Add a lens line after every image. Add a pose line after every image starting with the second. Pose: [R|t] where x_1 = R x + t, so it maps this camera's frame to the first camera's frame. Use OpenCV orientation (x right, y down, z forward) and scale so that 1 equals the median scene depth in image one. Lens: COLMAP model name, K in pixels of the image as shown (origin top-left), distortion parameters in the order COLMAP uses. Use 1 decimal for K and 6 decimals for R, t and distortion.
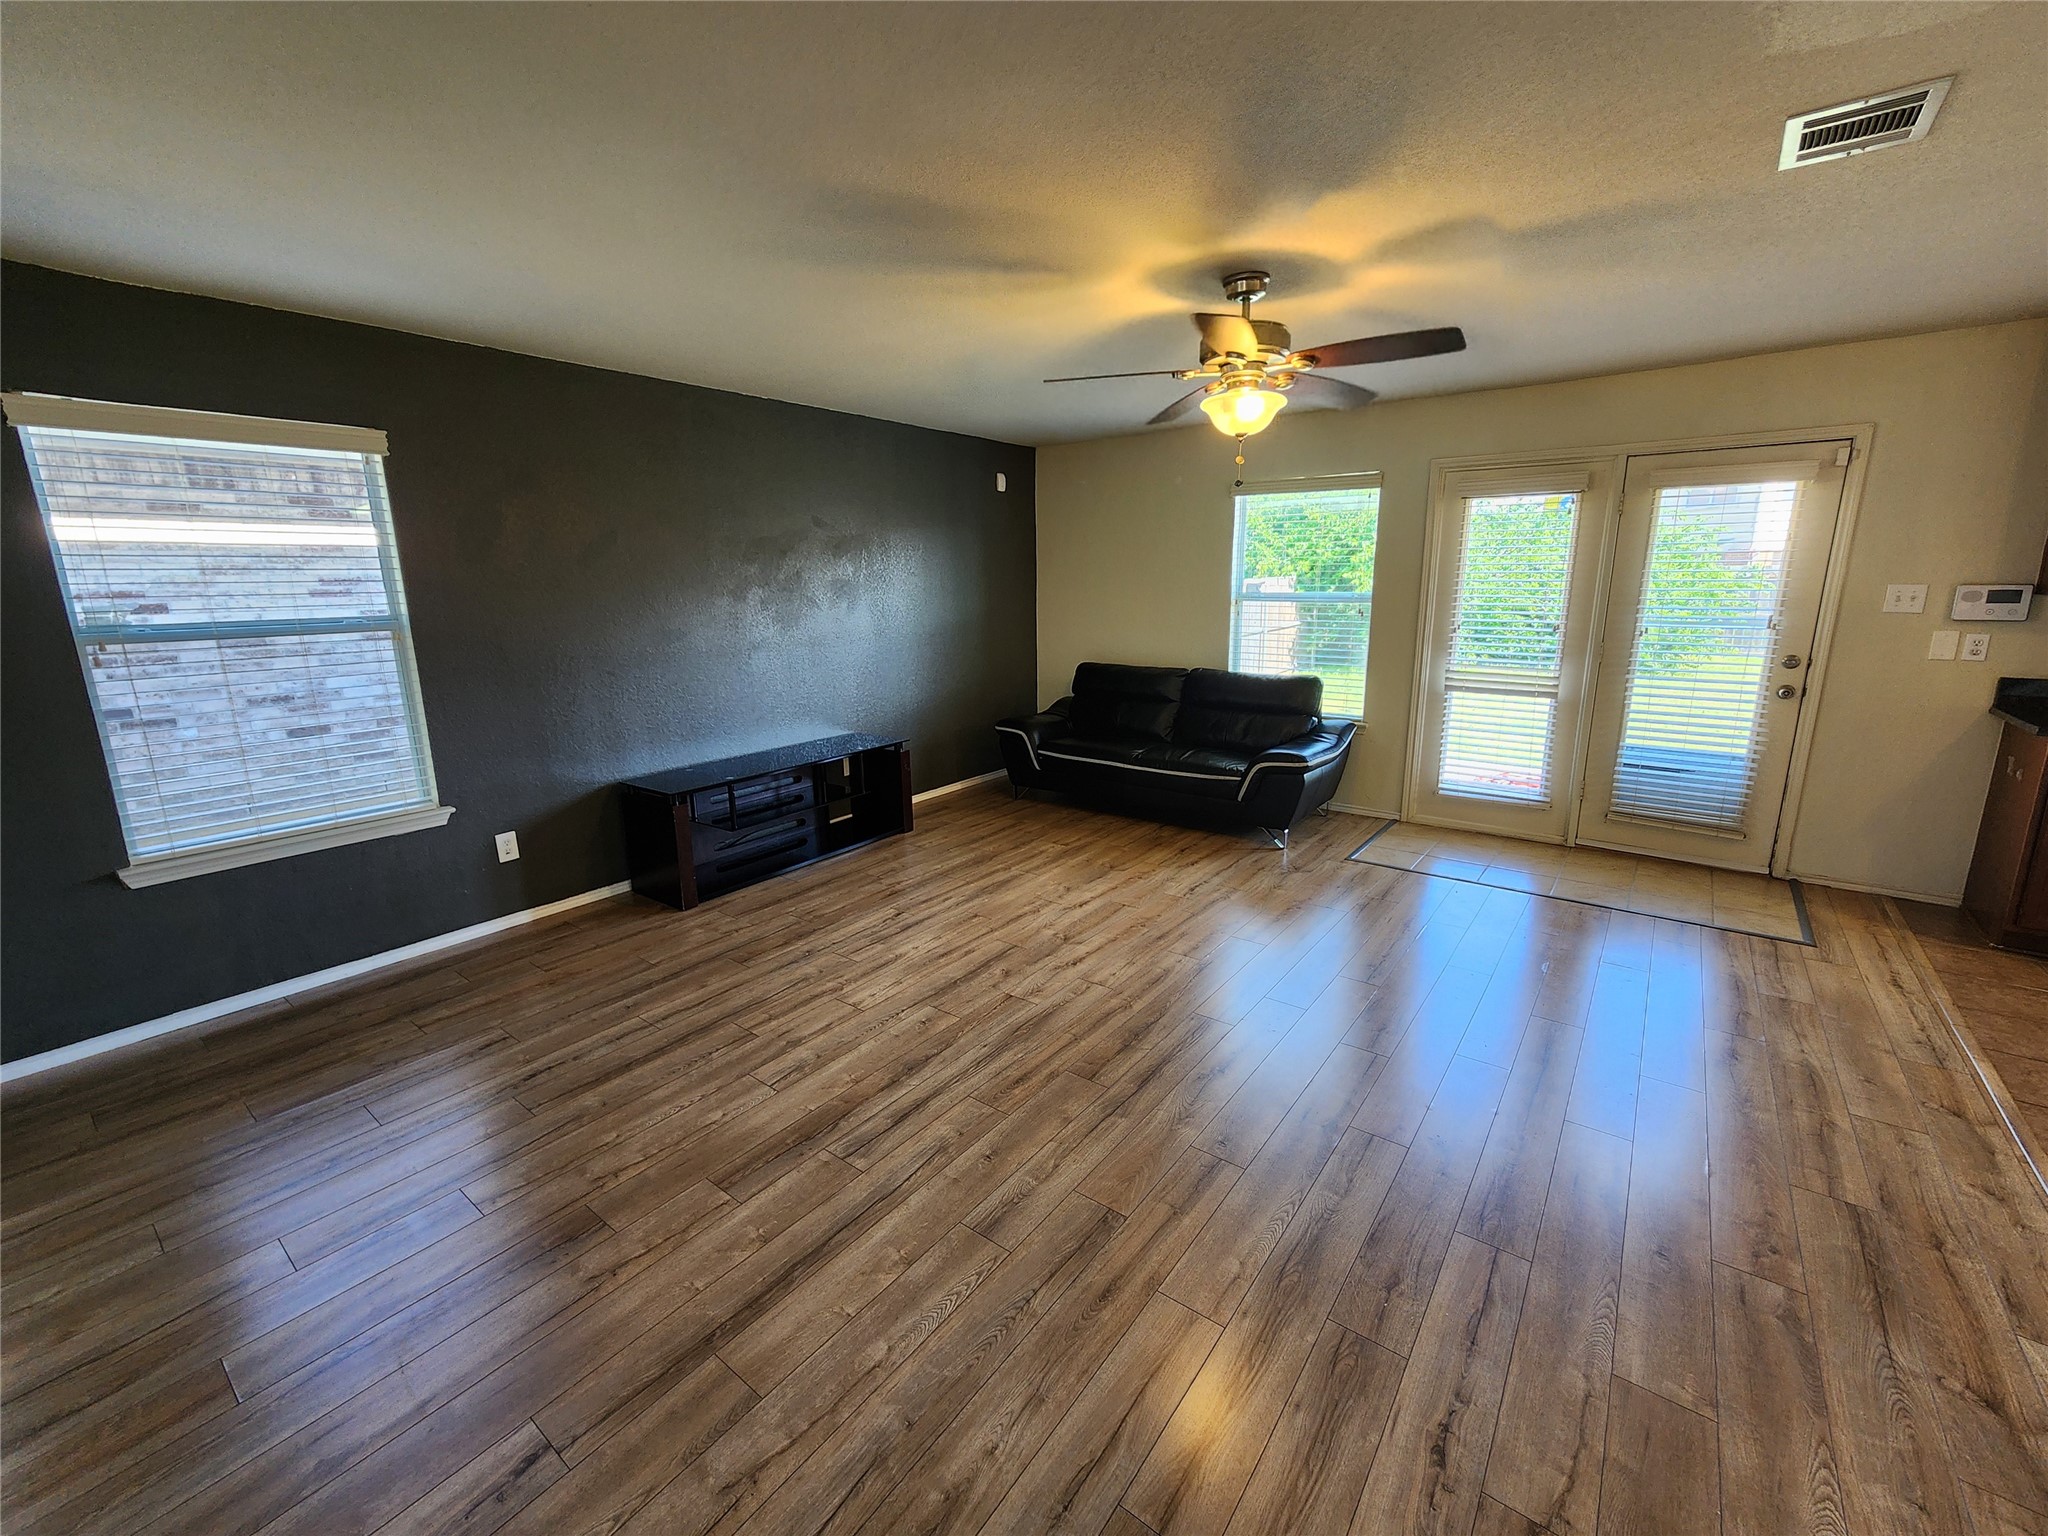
lens RADIAL K [[837.8, 0, 1028.2], [0, 837.8, 761.0], [0, 0, 1]] dist [0.000614, -0.000083]
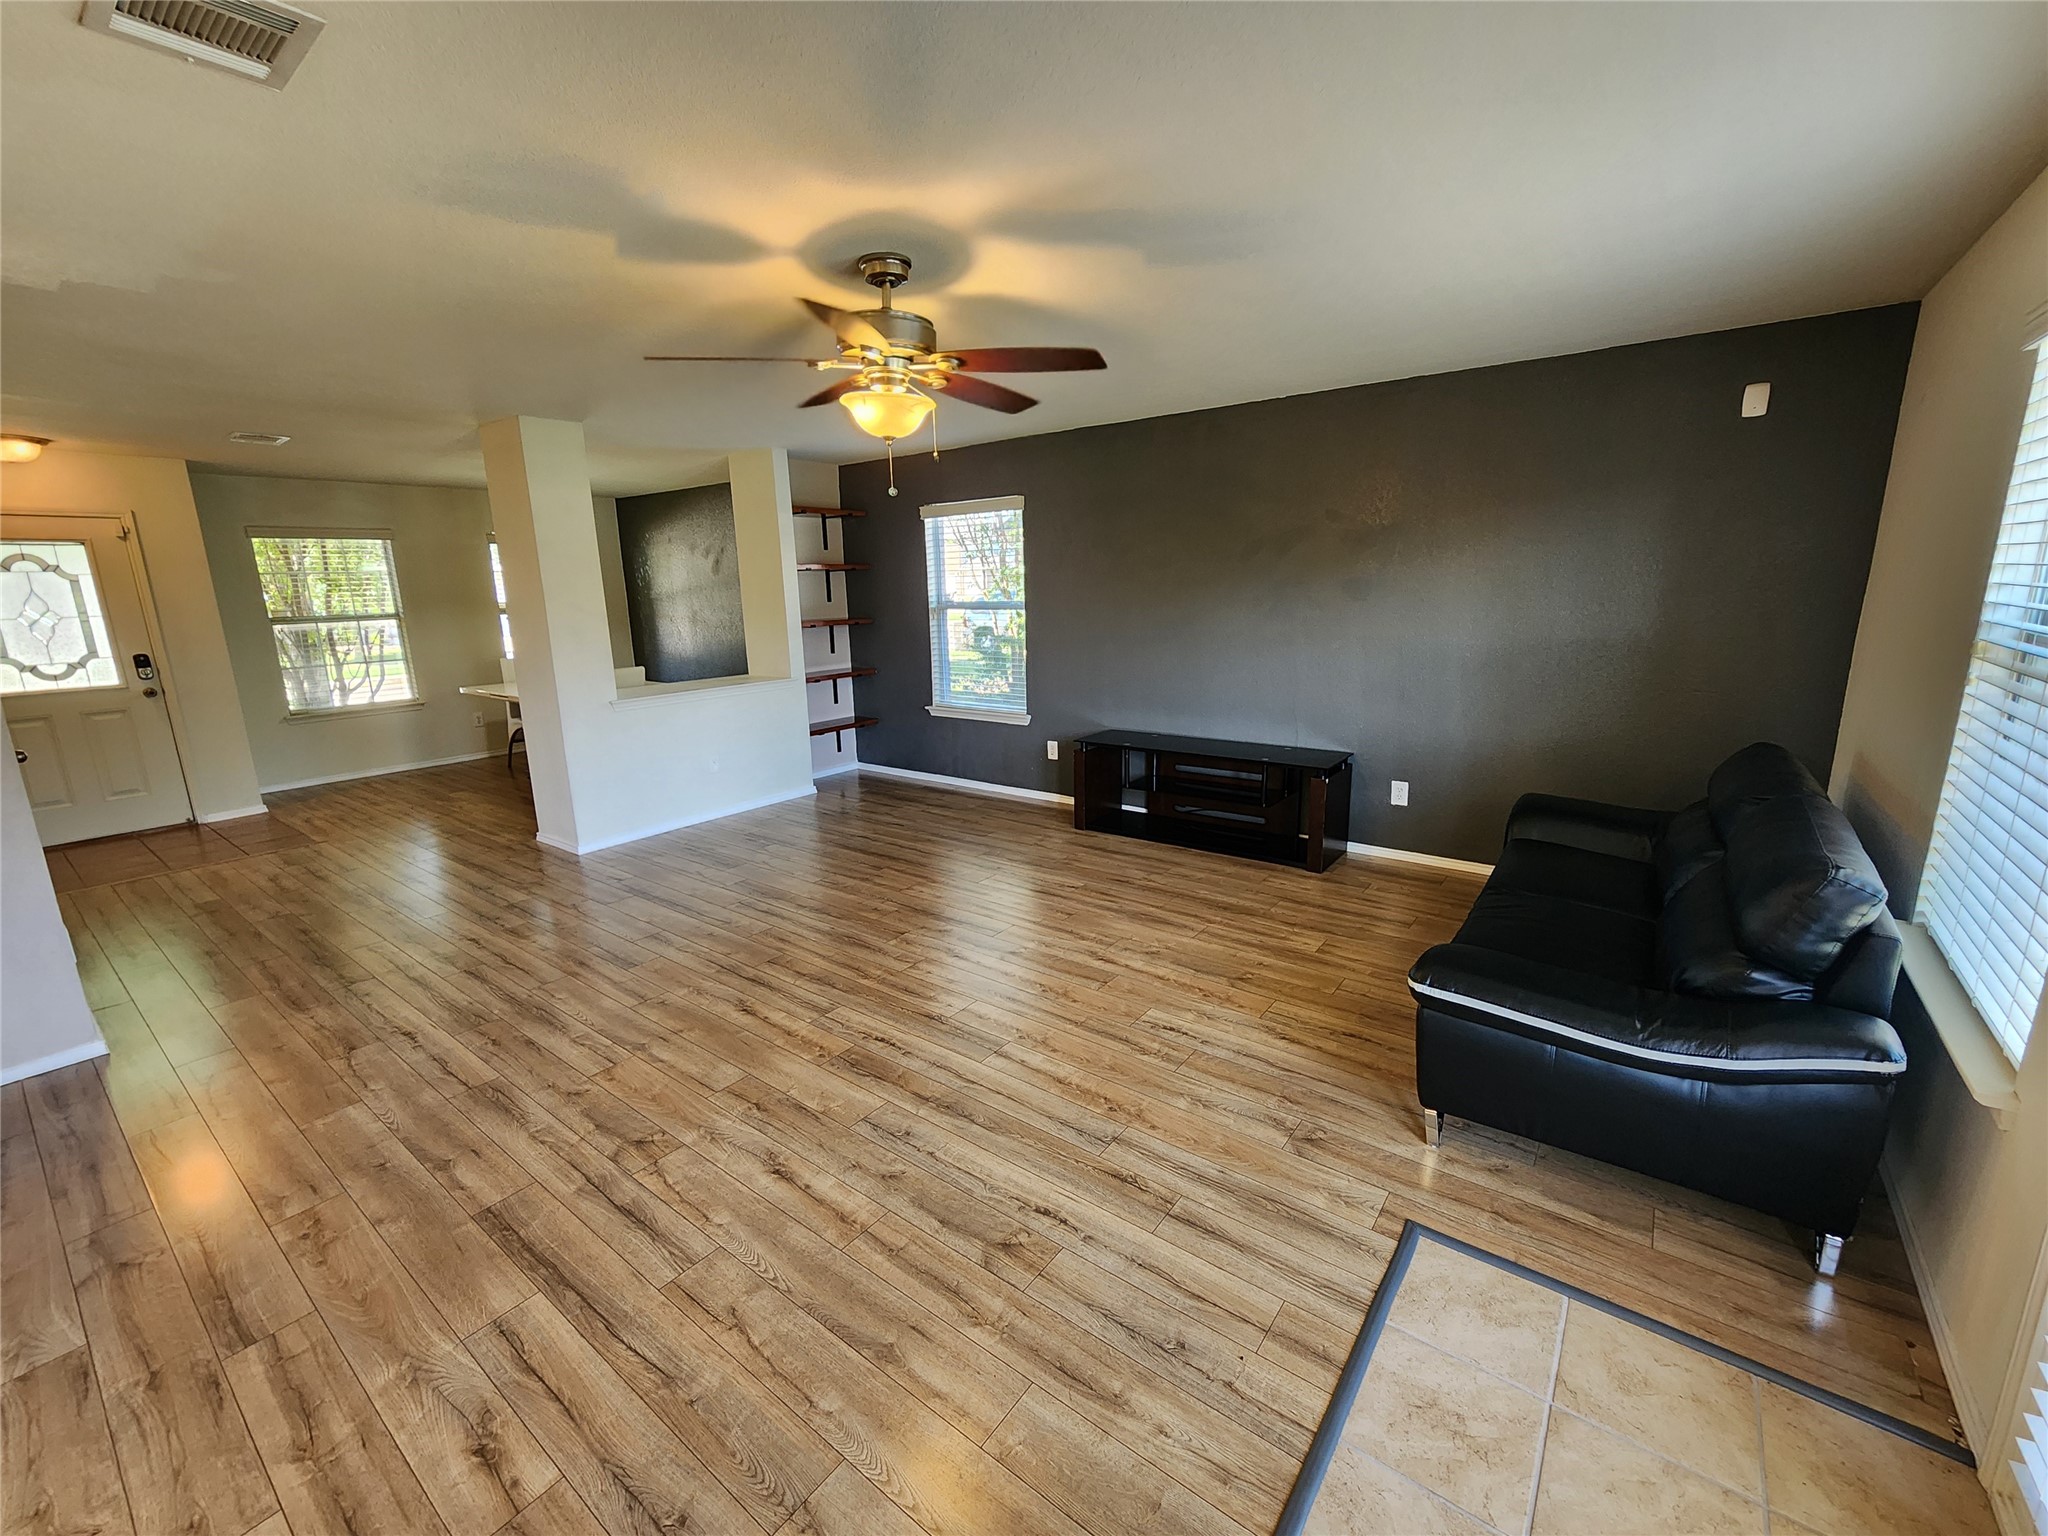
lens RADIAL K [[837.8, 0, 1028.2], [0, 837.8, 761.0], [0, 0, 1]] dist [0.000614, -0.000083]
pose [[0.009825, 0.226008, -0.974076, 0.881126], [-0.191912, 0.956440, 0.219981, -0.208032], [0.981363, 0.184776, 0.052770, 0.846891]]
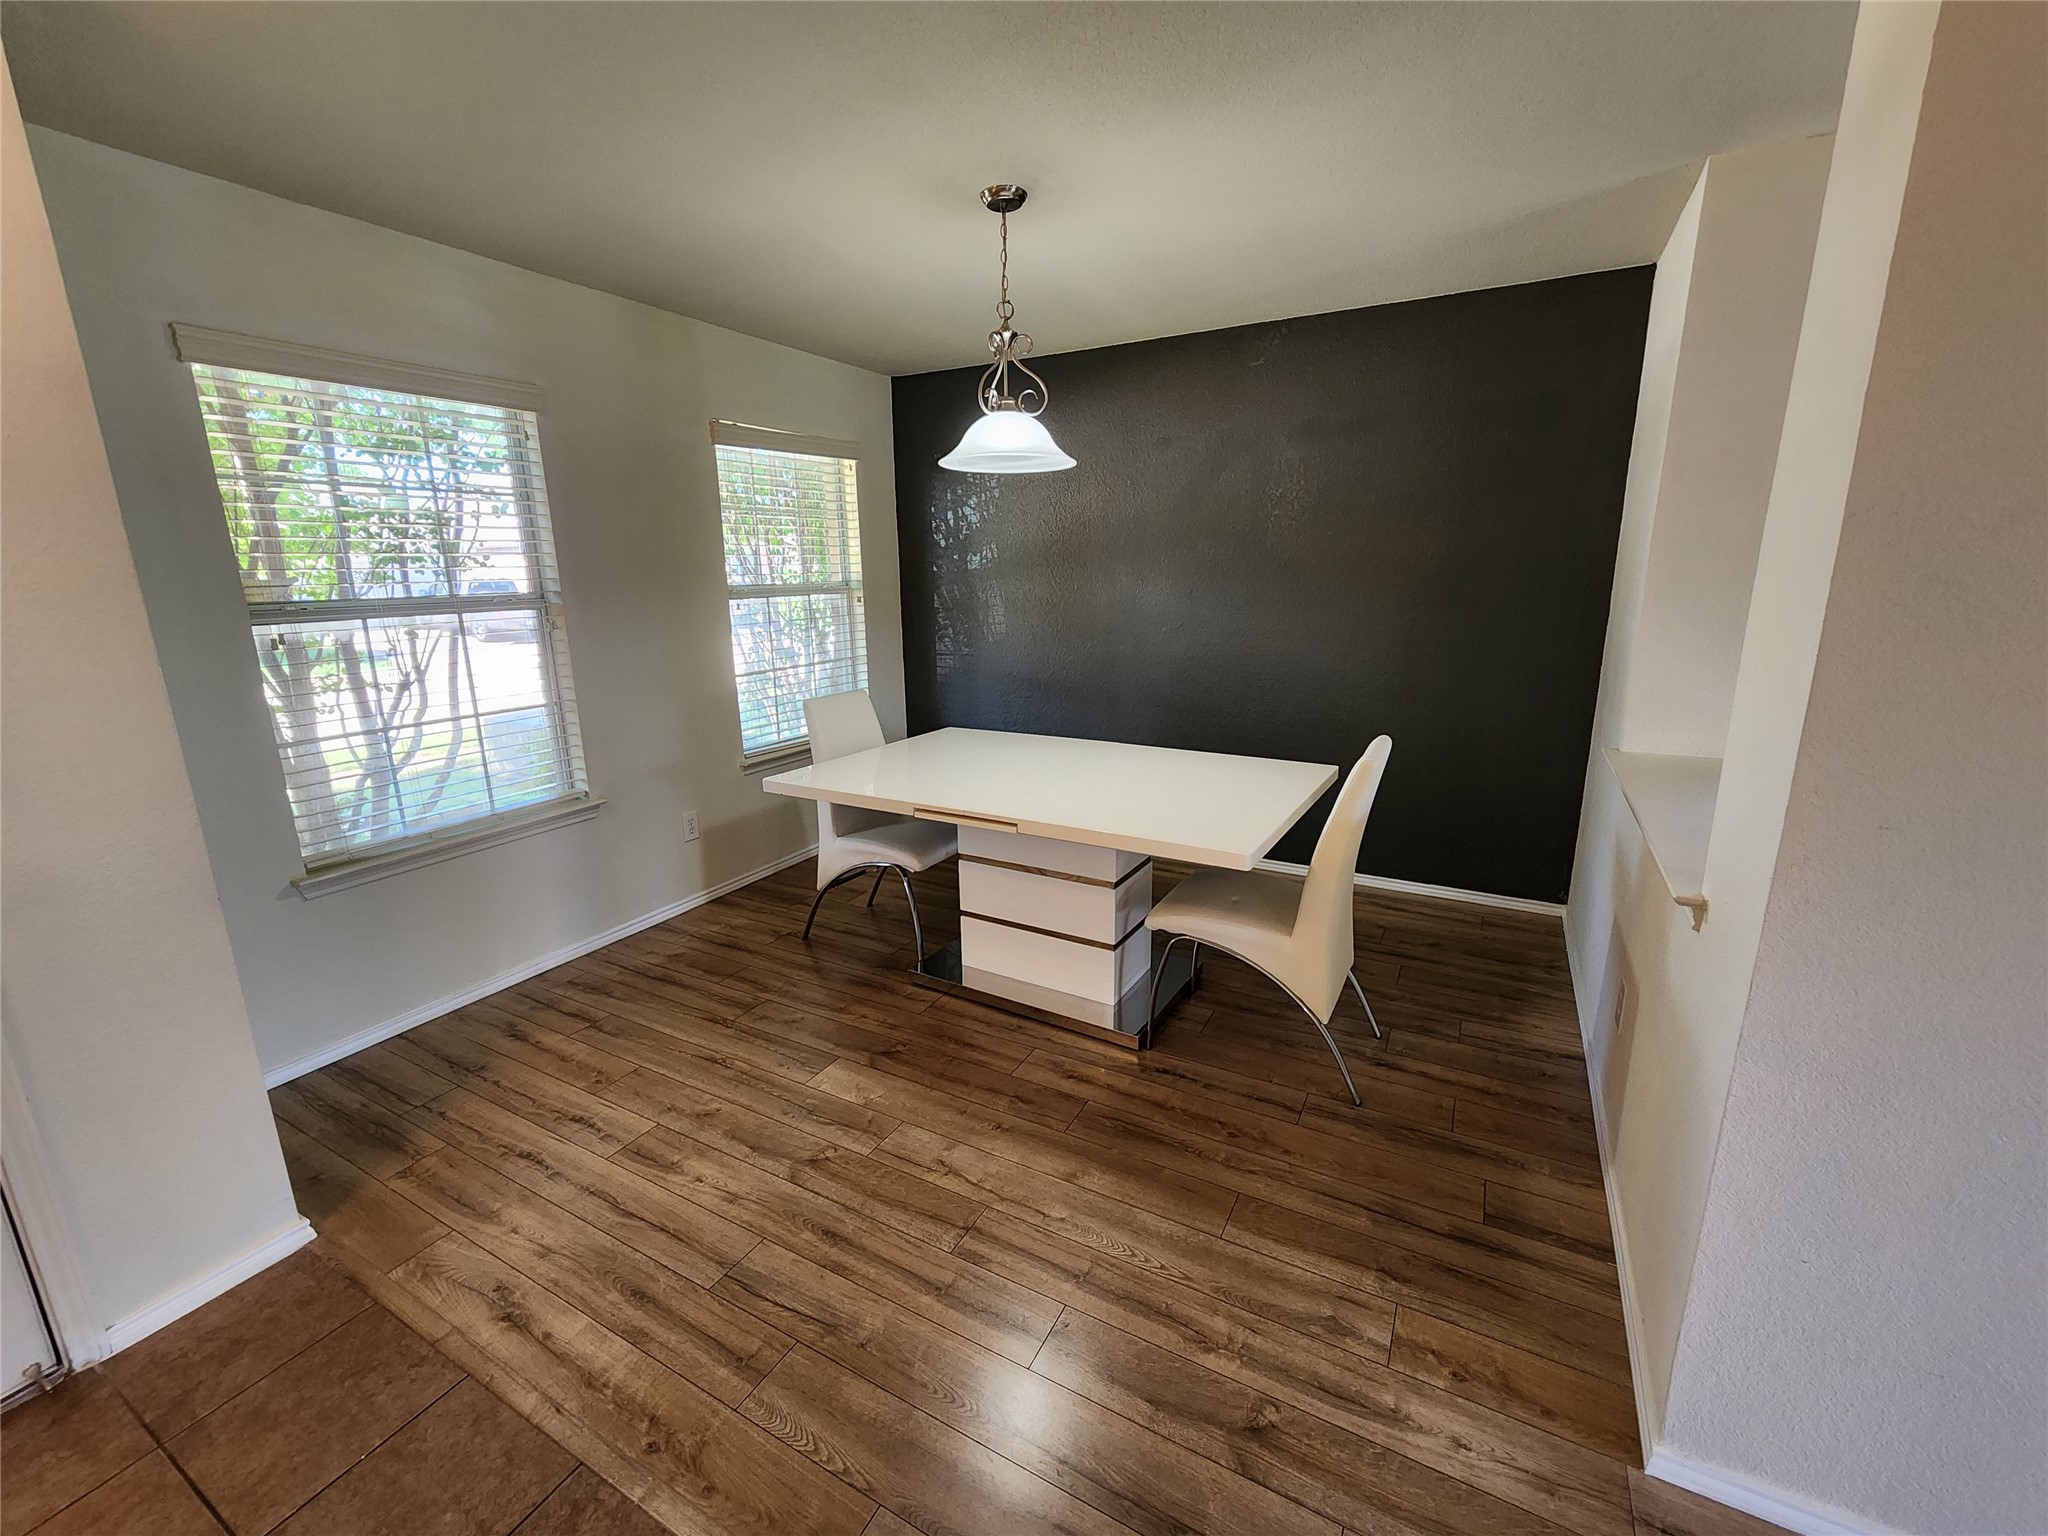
lens RADIAL K [[827.7, 0, 1024.0], [0, 827.7, 768.0], [0, 0, 1]] dist [0.001955, 0.000226]
pose [[0.169460, 0.259836, -0.950667, 0.736495], [-0.196371, 0.954178, 0.225792, -0.172846], [0.965775, 0.148421, 0.212719, 0.705111]]
